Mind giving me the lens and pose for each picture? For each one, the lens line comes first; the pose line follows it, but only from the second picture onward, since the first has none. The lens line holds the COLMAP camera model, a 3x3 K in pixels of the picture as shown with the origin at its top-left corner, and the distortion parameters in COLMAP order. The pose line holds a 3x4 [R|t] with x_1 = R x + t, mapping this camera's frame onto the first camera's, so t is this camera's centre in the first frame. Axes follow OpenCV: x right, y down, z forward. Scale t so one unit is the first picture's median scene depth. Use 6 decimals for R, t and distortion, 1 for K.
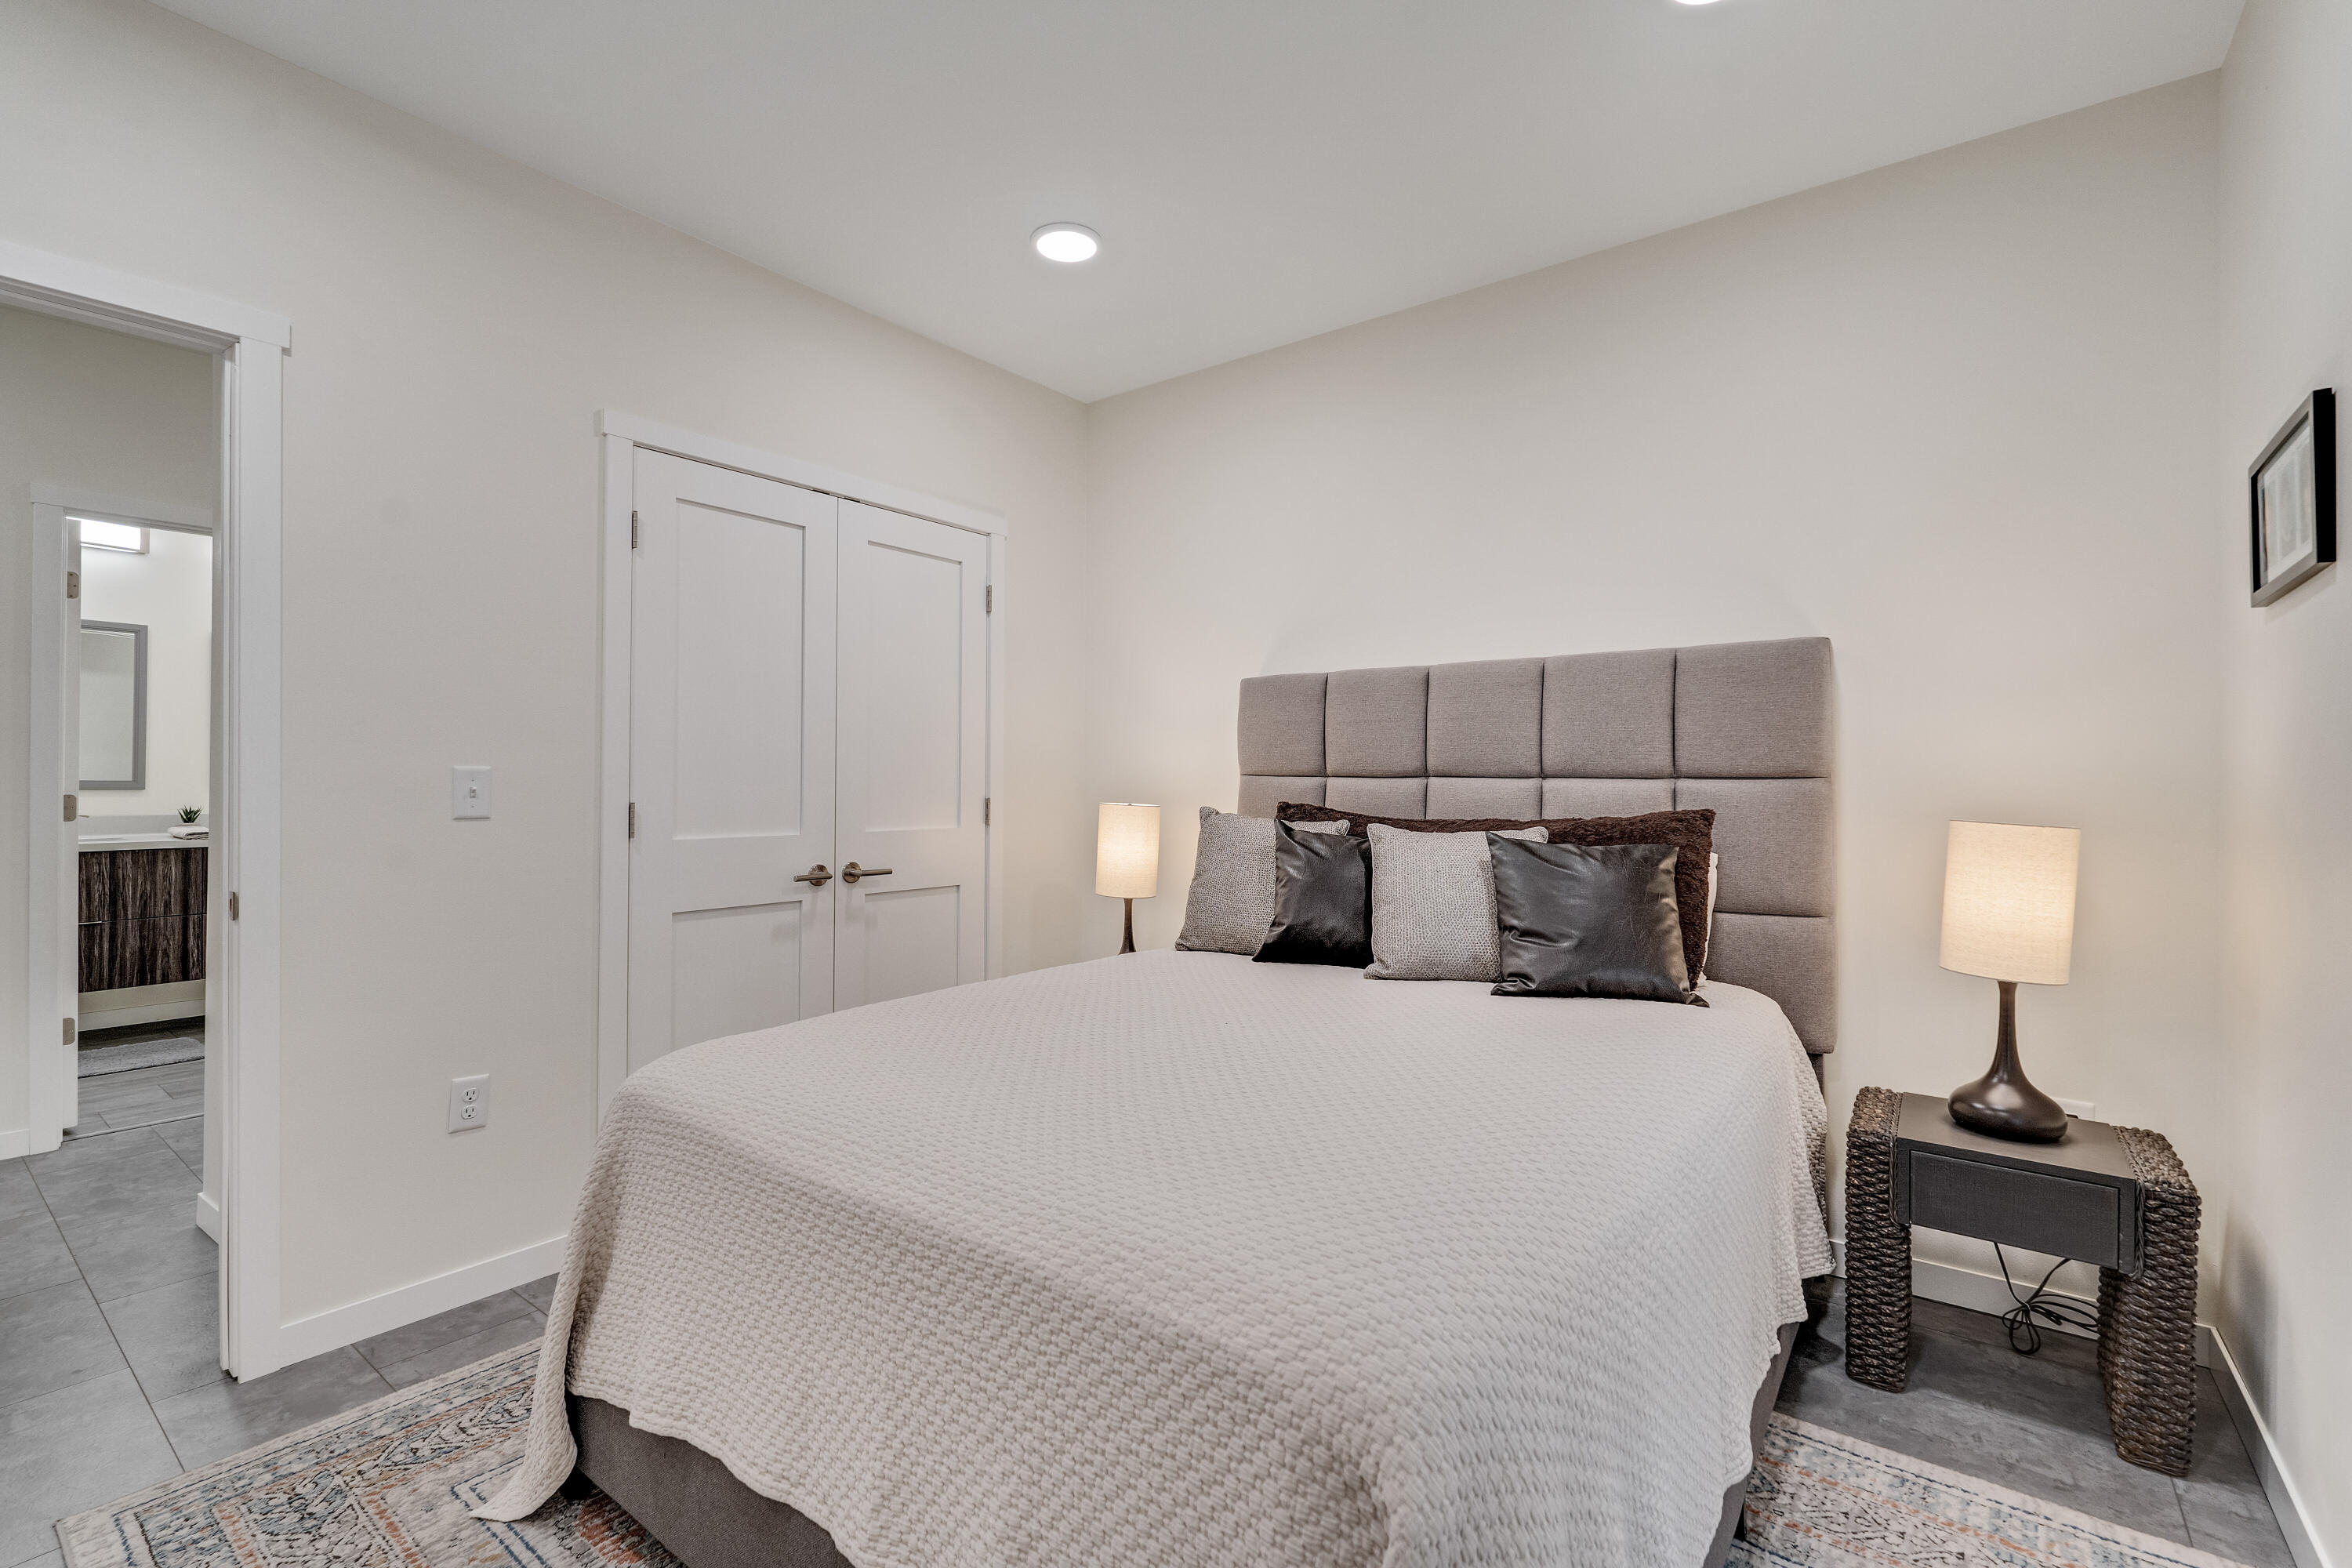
lens RADIAL K [[1040.5, 0, 1171.2], [0, 1040.5, 776.7], [0, 0, 1]] dist [-0.003686, -0.000339]
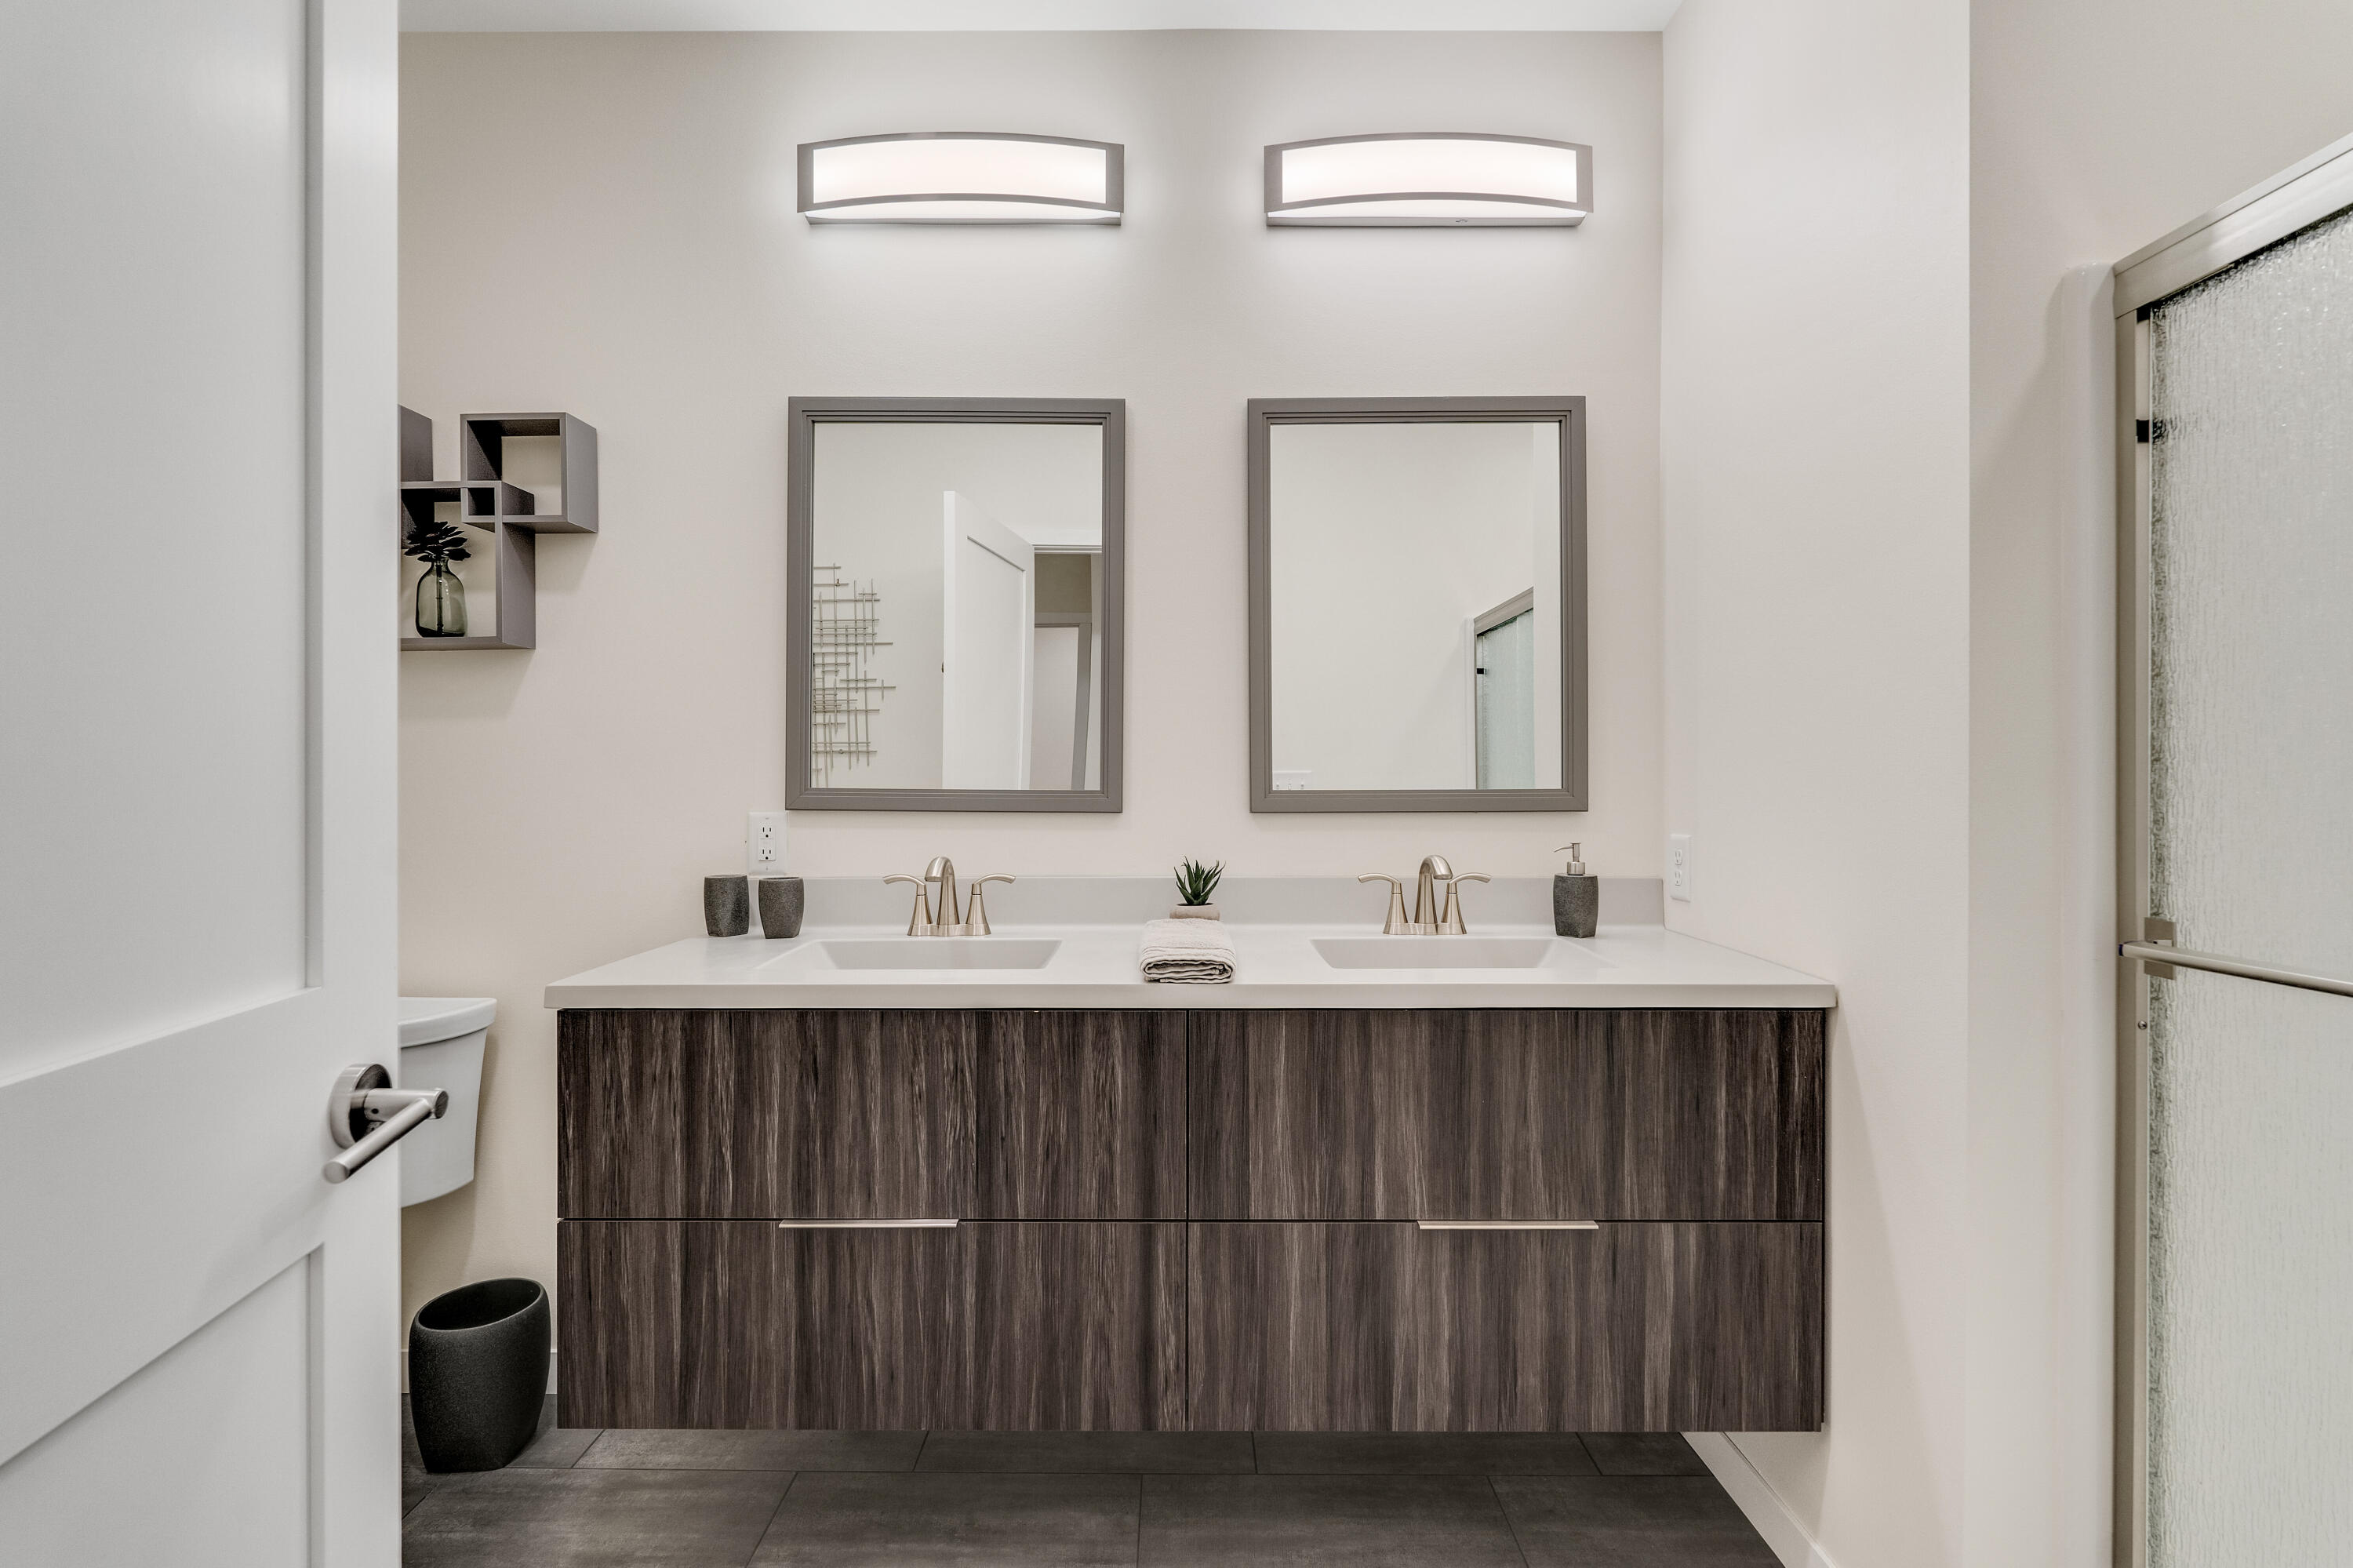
lens RADIAL K [[1041.0, 0, 1169.5], [0, 1041.0, 786.9], [0, 0, 1]] dist [-0.003686, -0.000339]
pose [[0.628766, -0.002221, -0.777592, -0.717815], [0.002419, 0.999997, -0.000900, 0.002557], [0.777591, -0.001315, 0.628769, 0.825719]]
